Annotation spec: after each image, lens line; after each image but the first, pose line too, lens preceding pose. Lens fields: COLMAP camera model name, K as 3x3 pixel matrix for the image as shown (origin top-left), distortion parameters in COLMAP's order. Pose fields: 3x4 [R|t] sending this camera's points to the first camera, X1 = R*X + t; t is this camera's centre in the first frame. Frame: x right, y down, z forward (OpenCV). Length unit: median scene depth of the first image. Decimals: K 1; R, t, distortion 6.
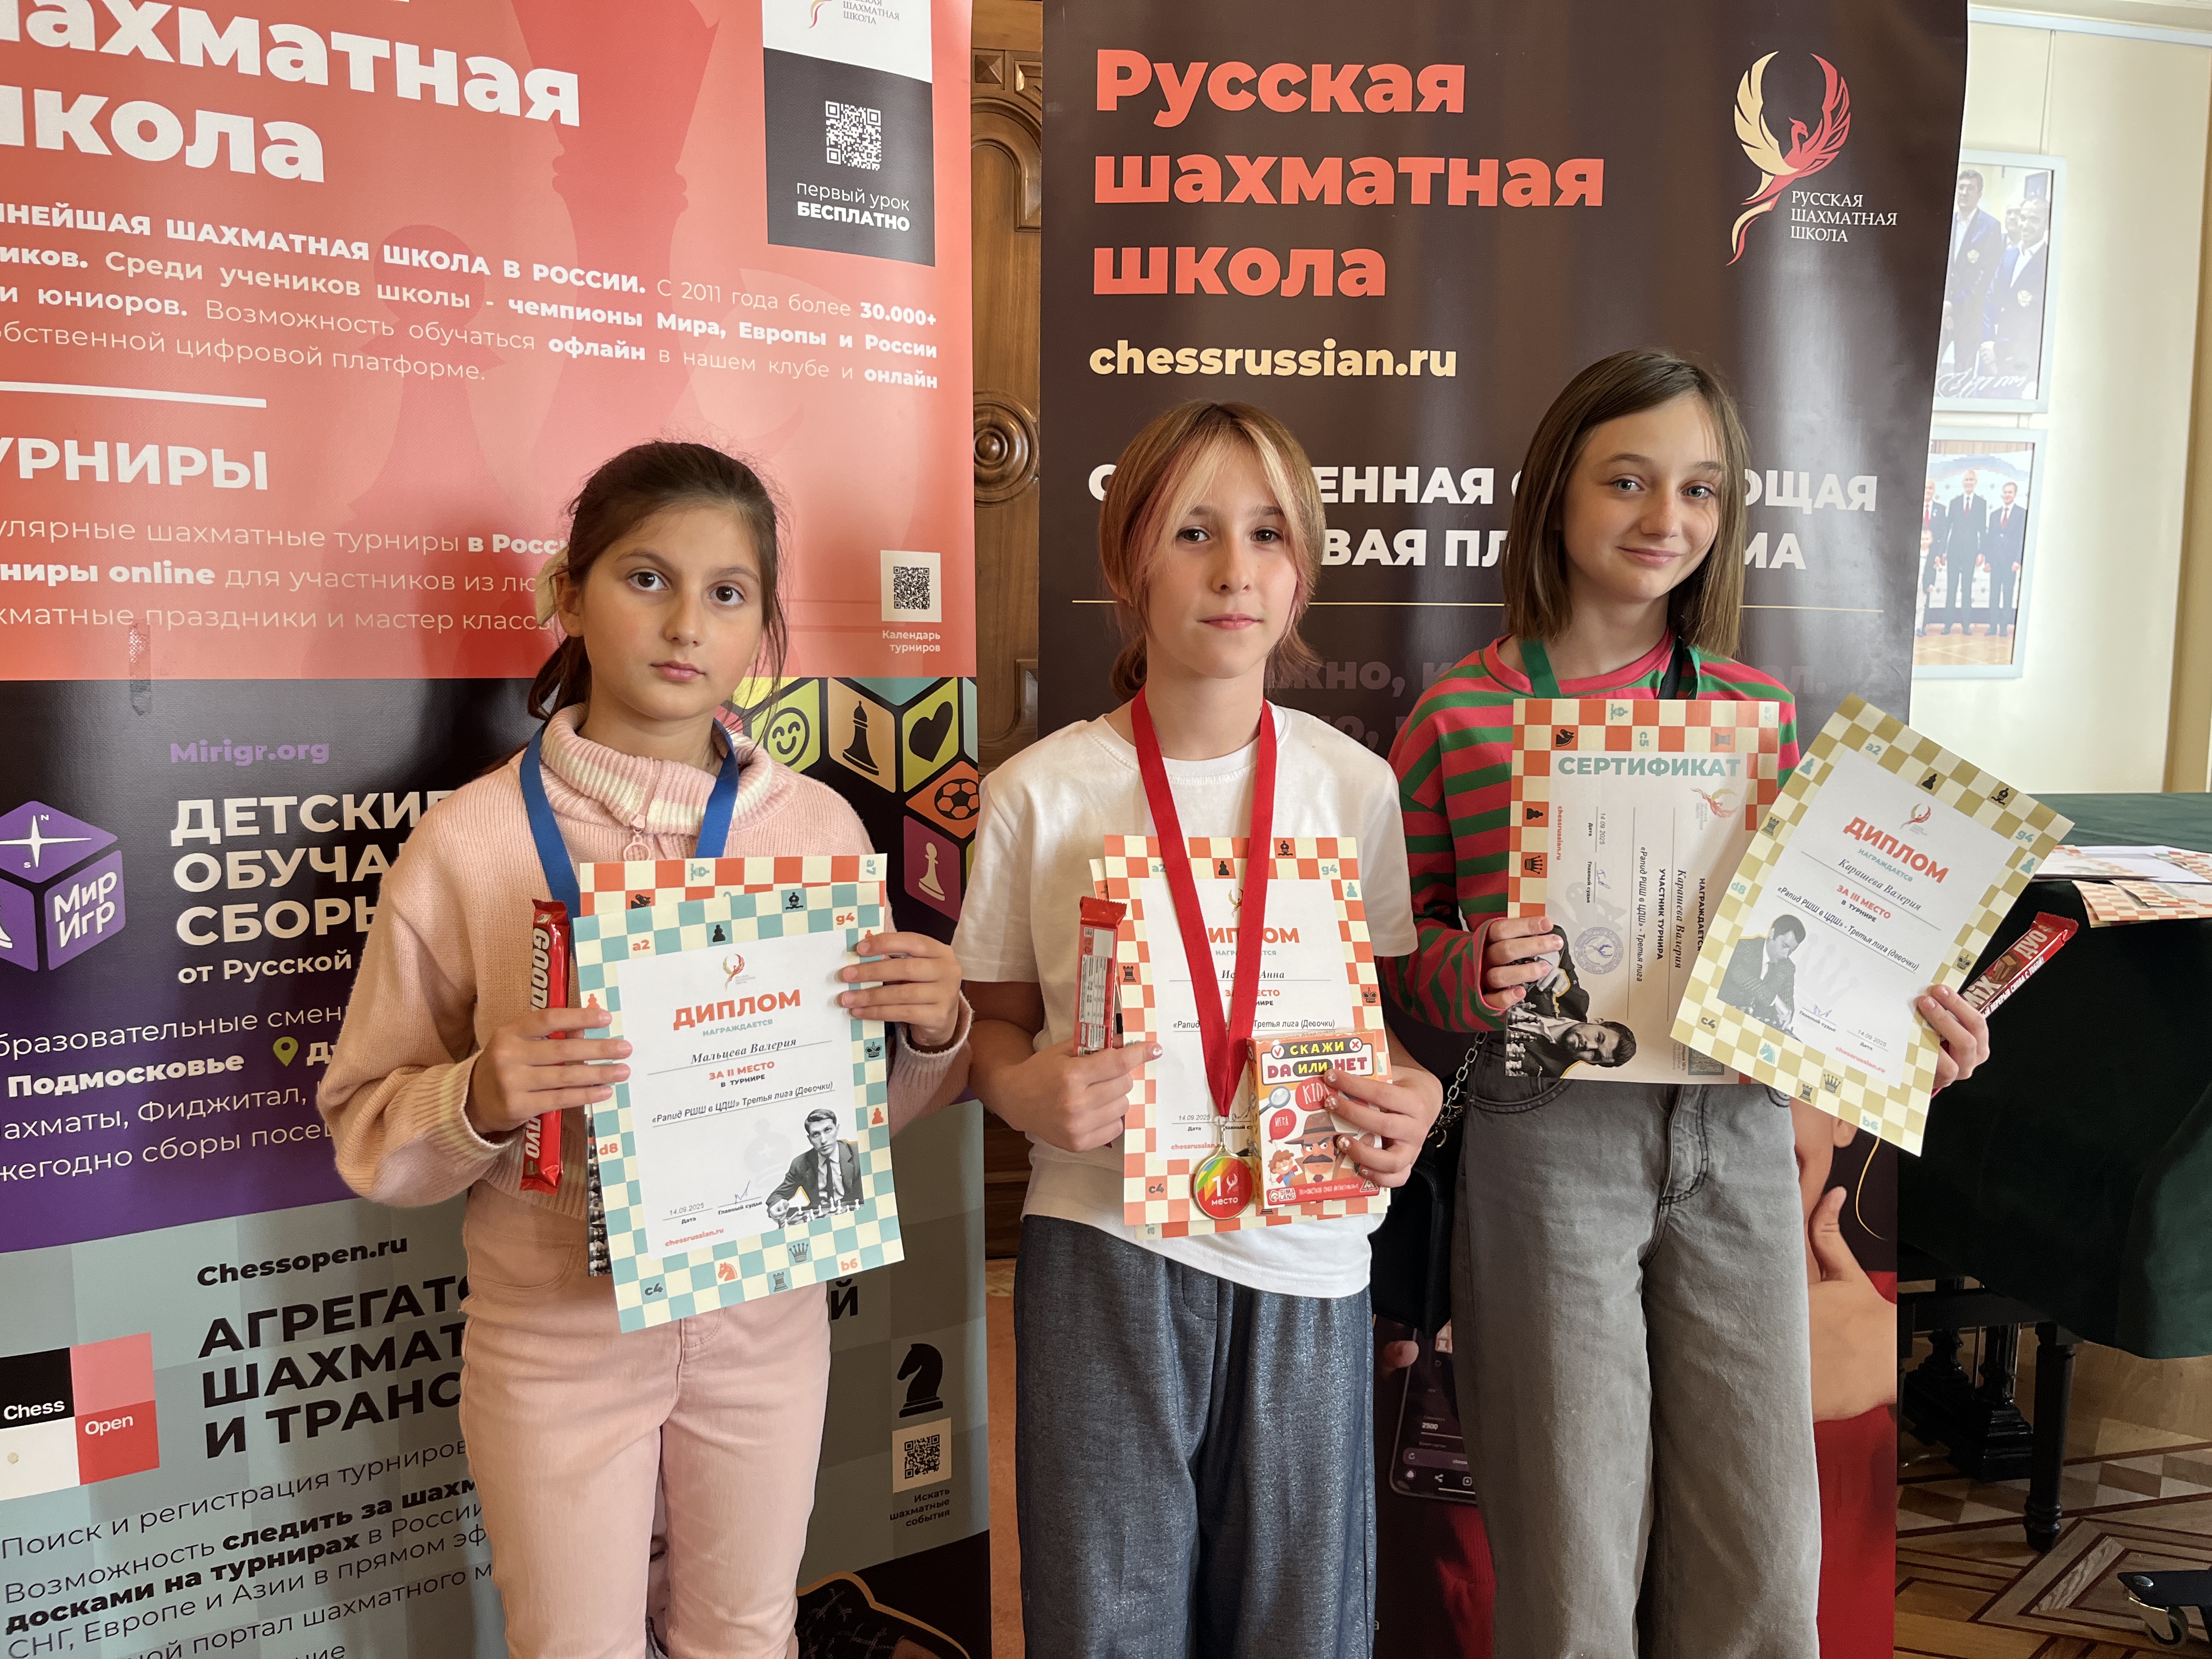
lens RADIAL K [[1677.2, 0, 1106.8], [0, 1677.2, 818.2], [0, 0, 1]] dist [0.060716, -0.091683]
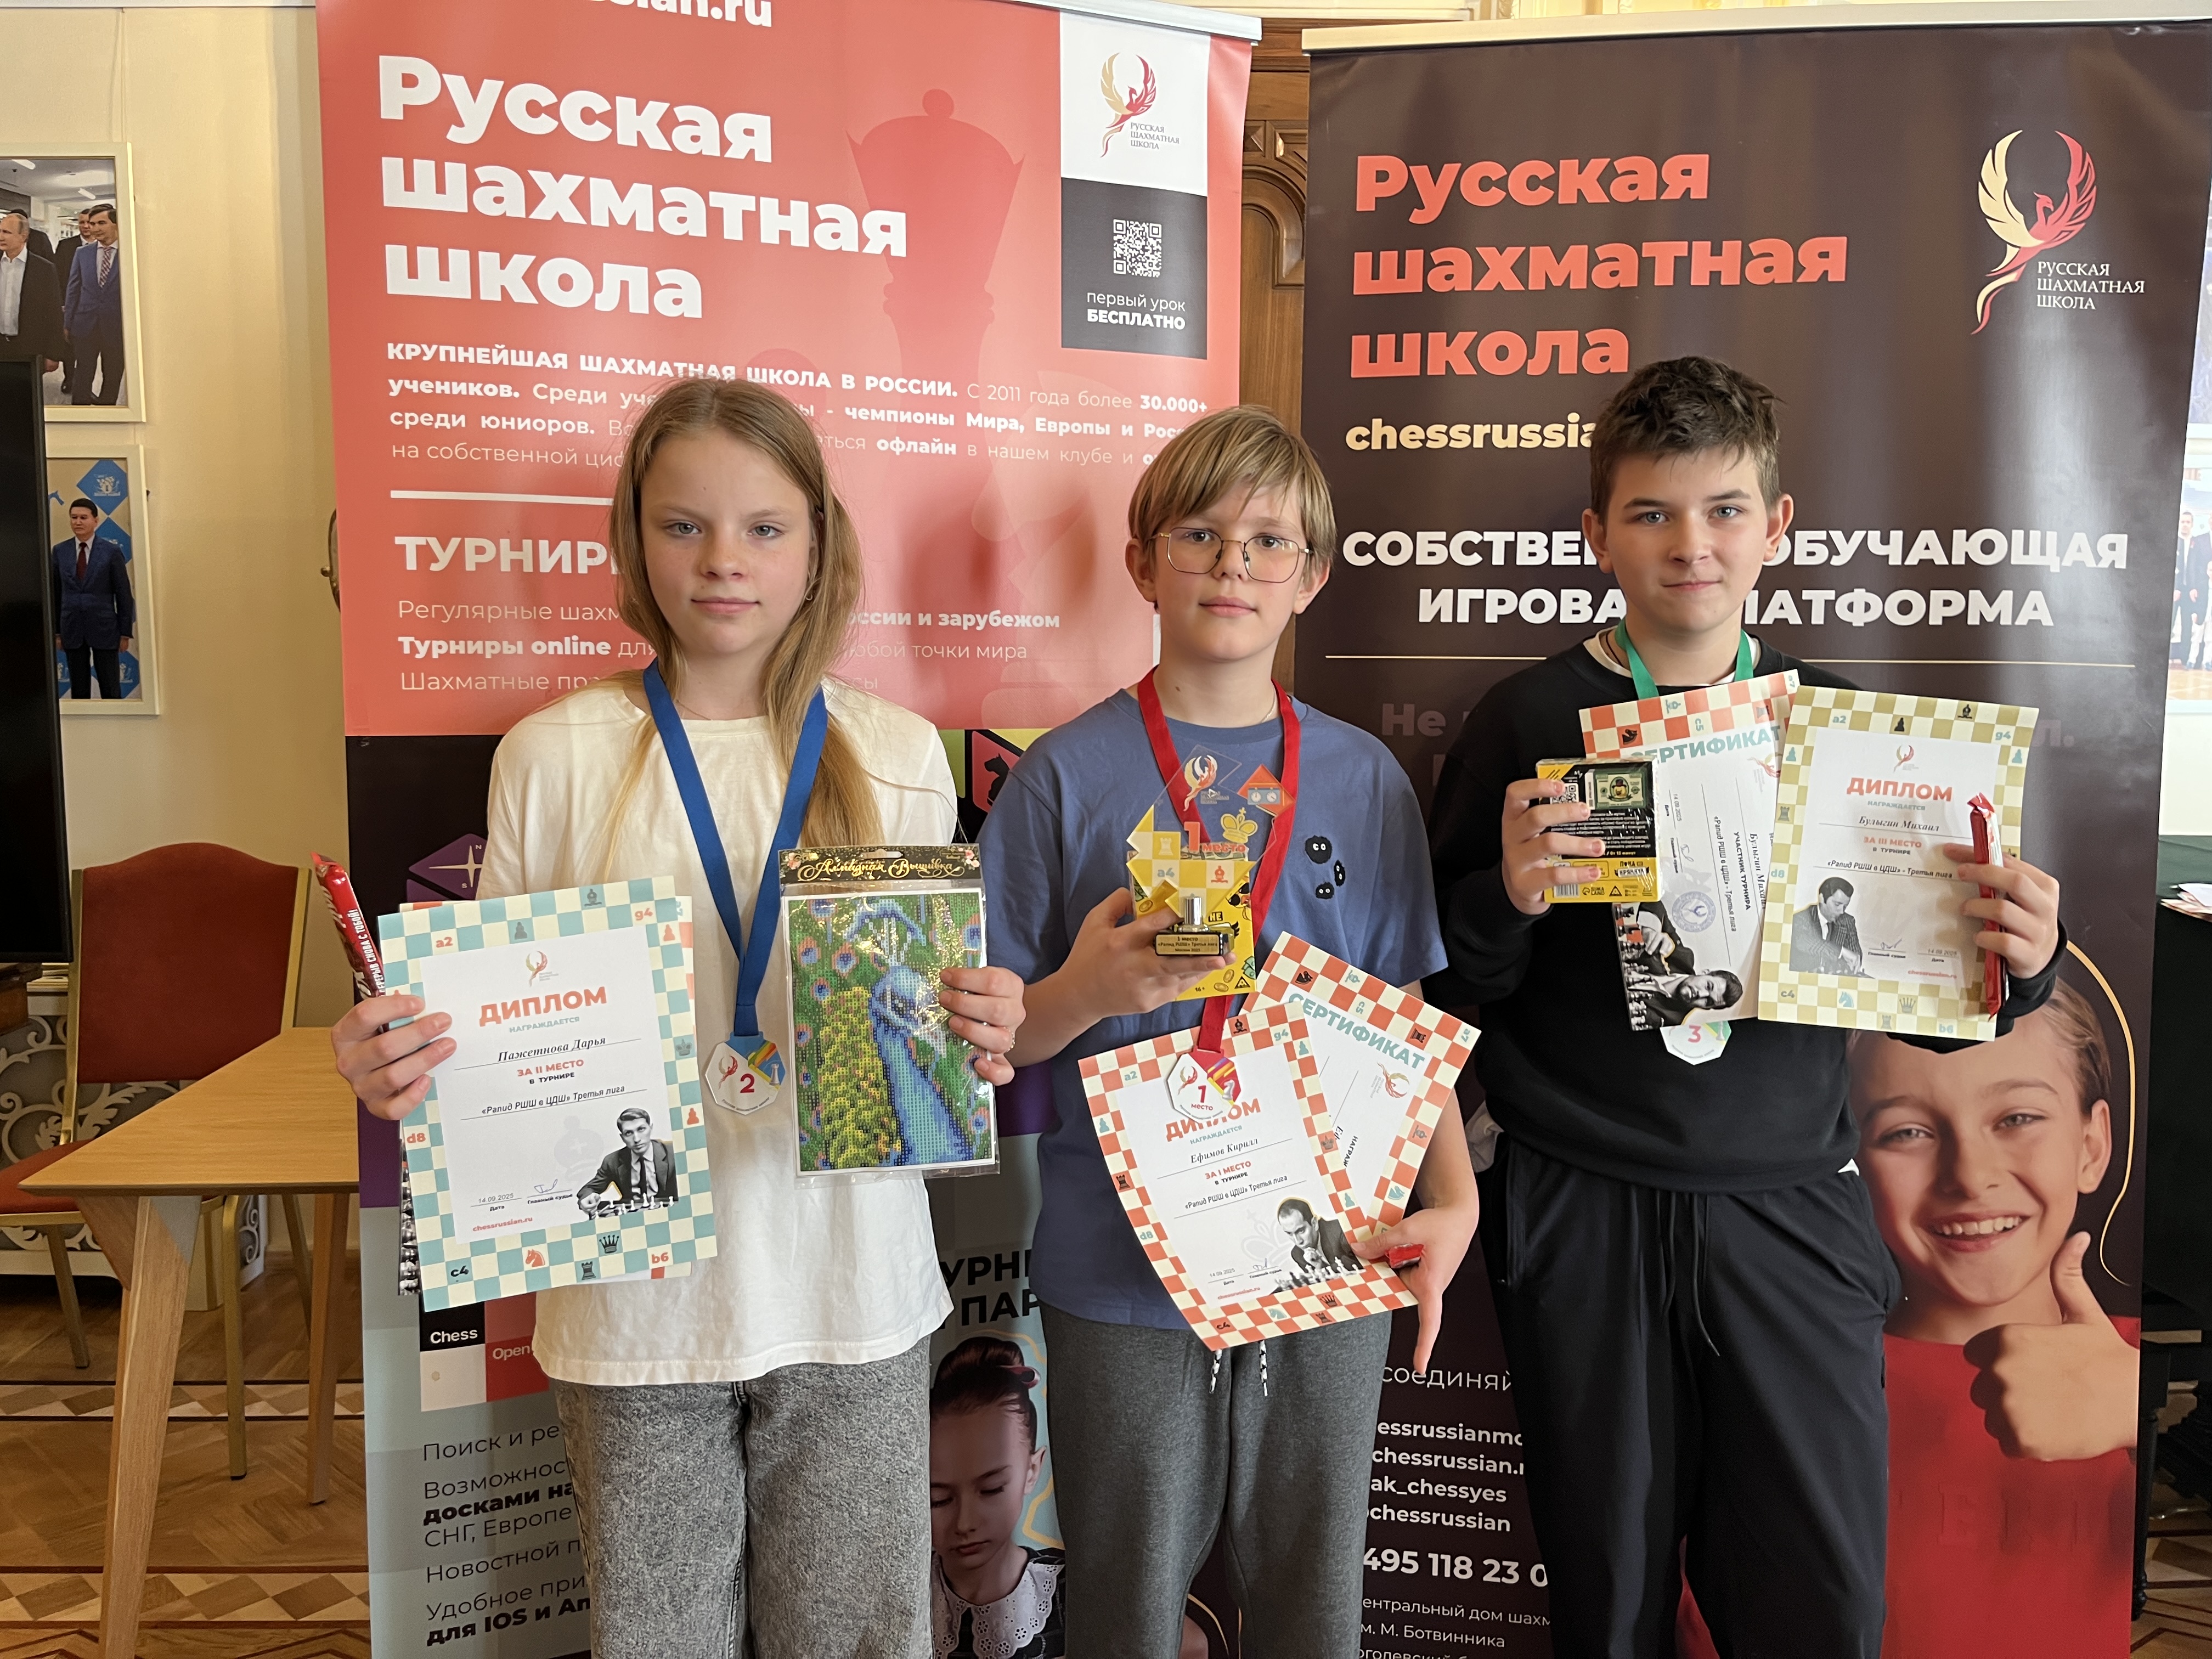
lens RADIAL K [[1687.6, 0, 1081.3], [0, 1687.6, 805.5], [0, 0, 1]] dist [0.050587, -0.075630]
pose [[0.987681, 0.013306, -0.155917, -0.005909], [-0.015467, 0.999800, -0.012655, -0.018336], [0.155717, 0.014911, 0.987689, -0.120944]]
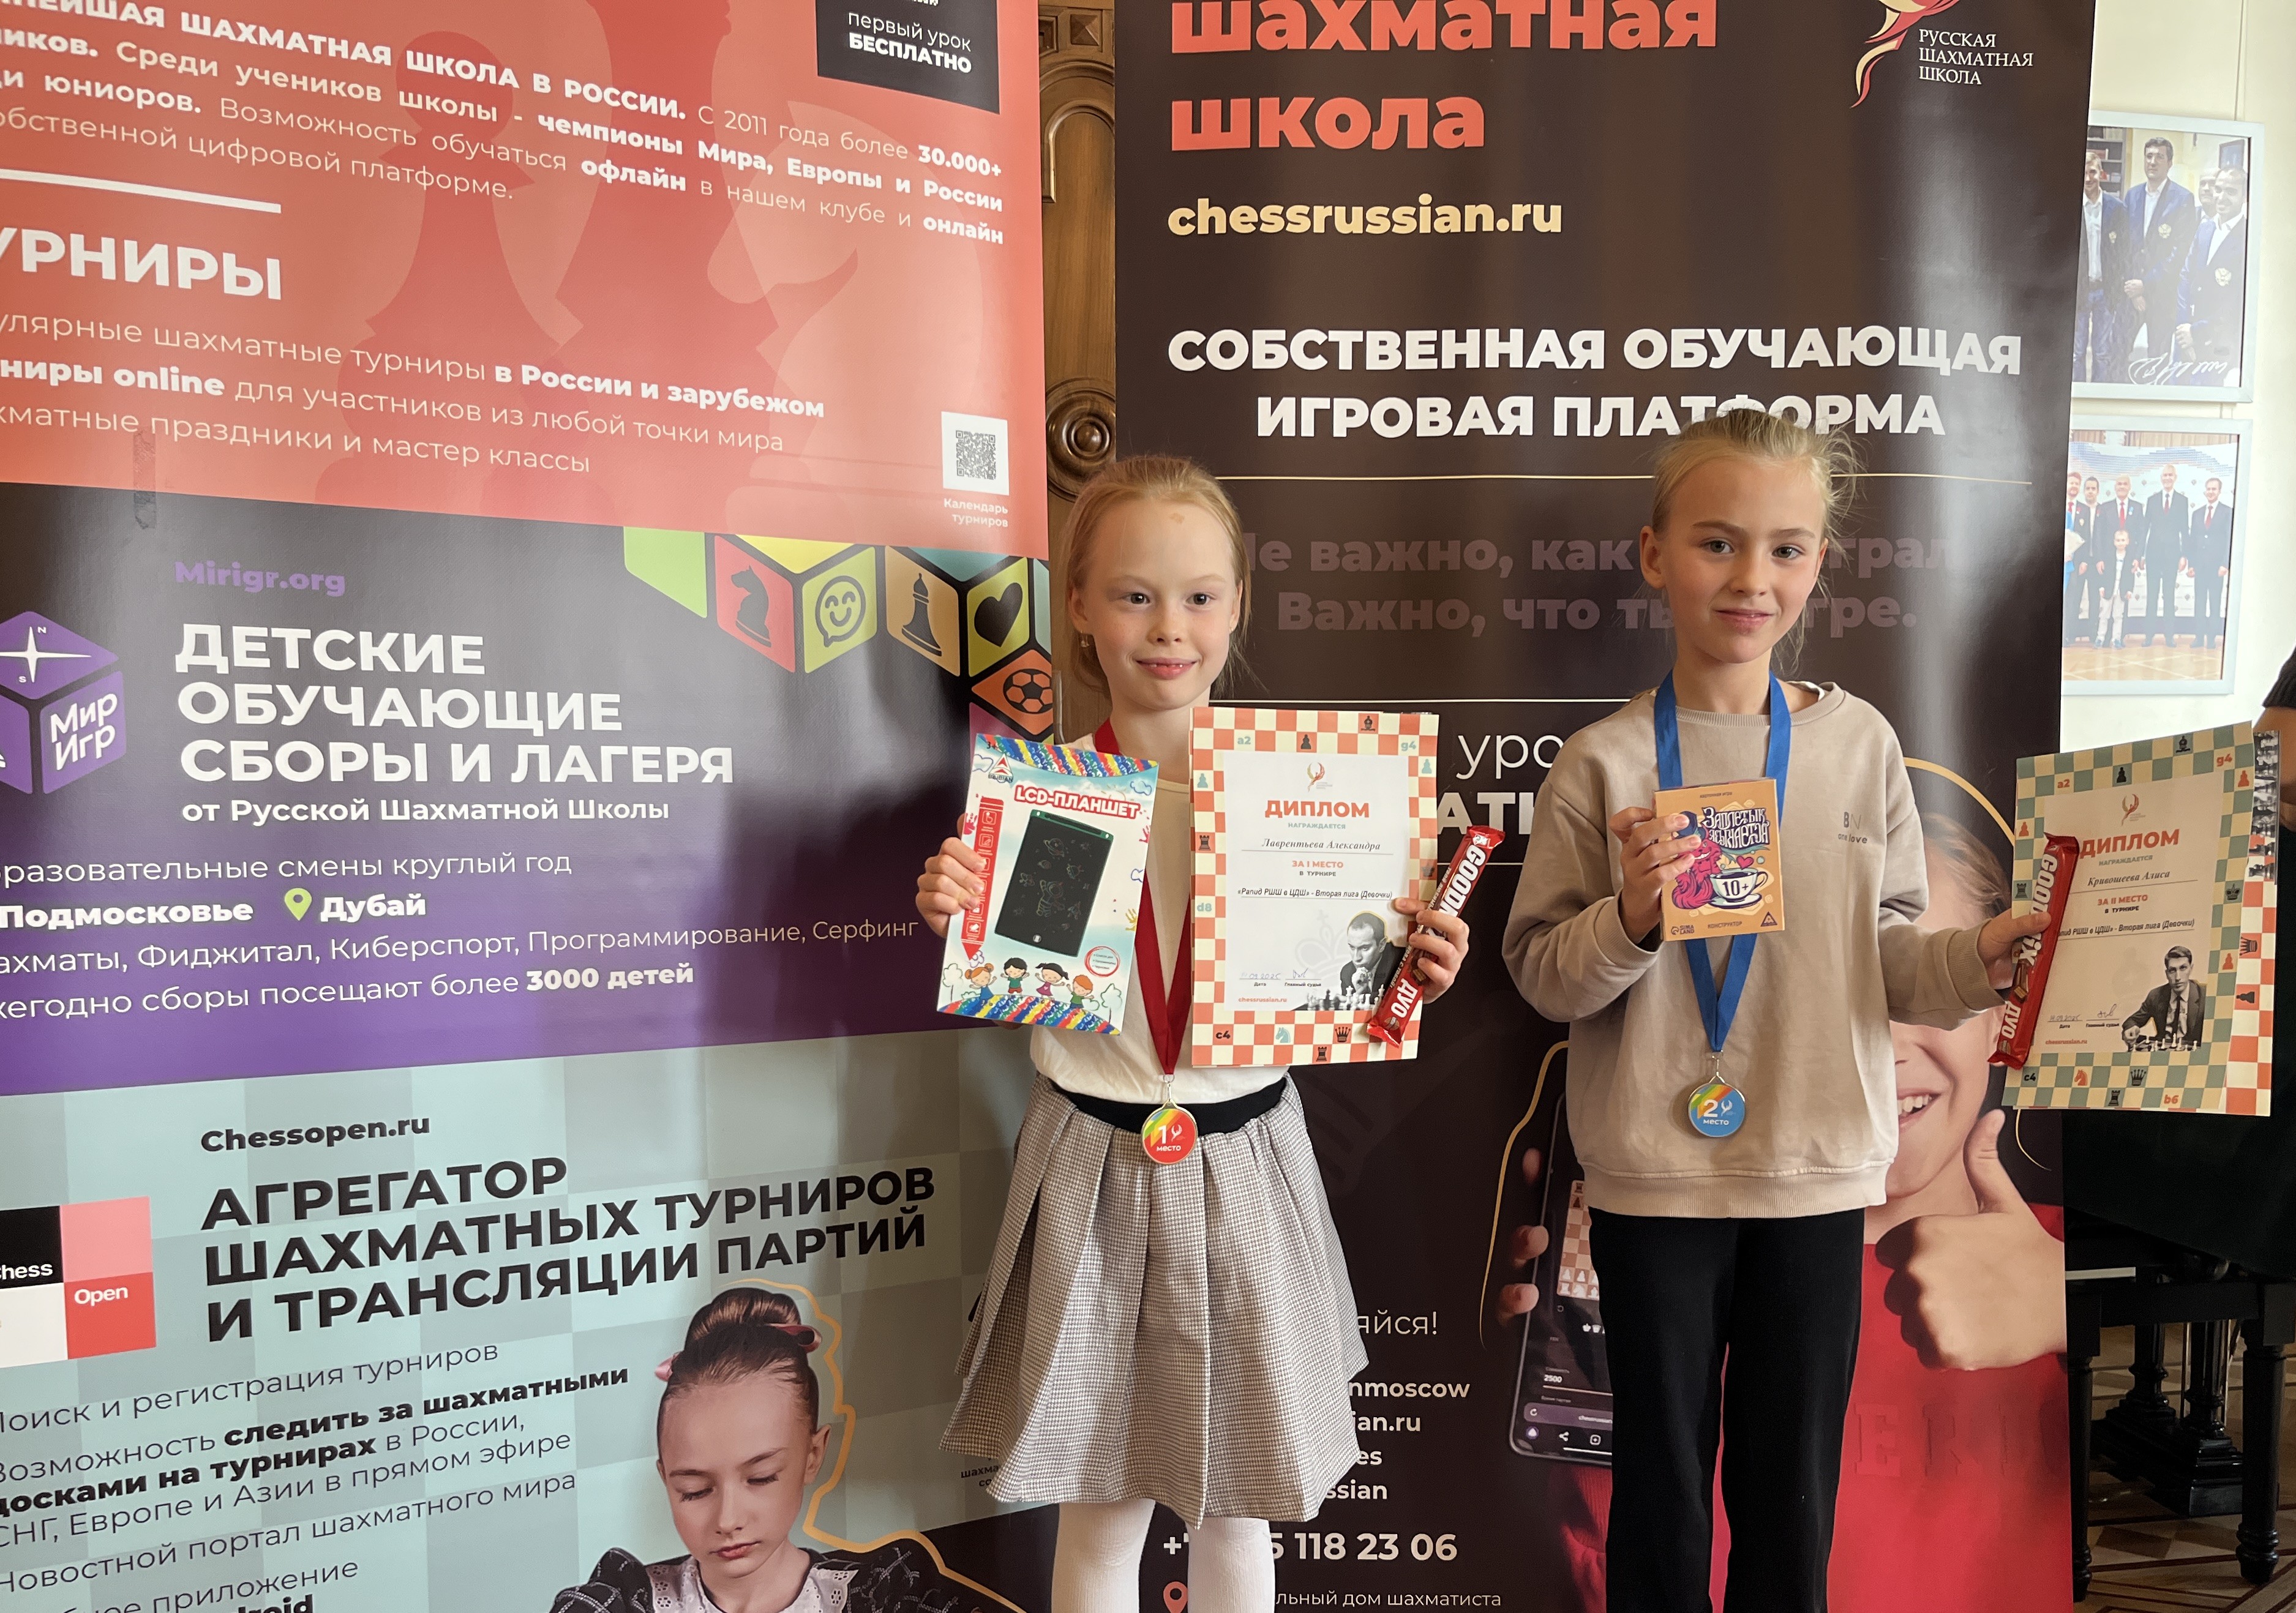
lens RADIAL K [[1870.8, 0, 1241.5], [0, 1870.8, 952.5], [0, 0, 1]] dist [0.060810, -0.092149]
pose [[0.999872, -0.010255, -0.012244, 0.043521], [0.009818, 0.999331, -0.035234, 0.189240], [0.012597, 0.035109, 0.999304, -0.029747]]
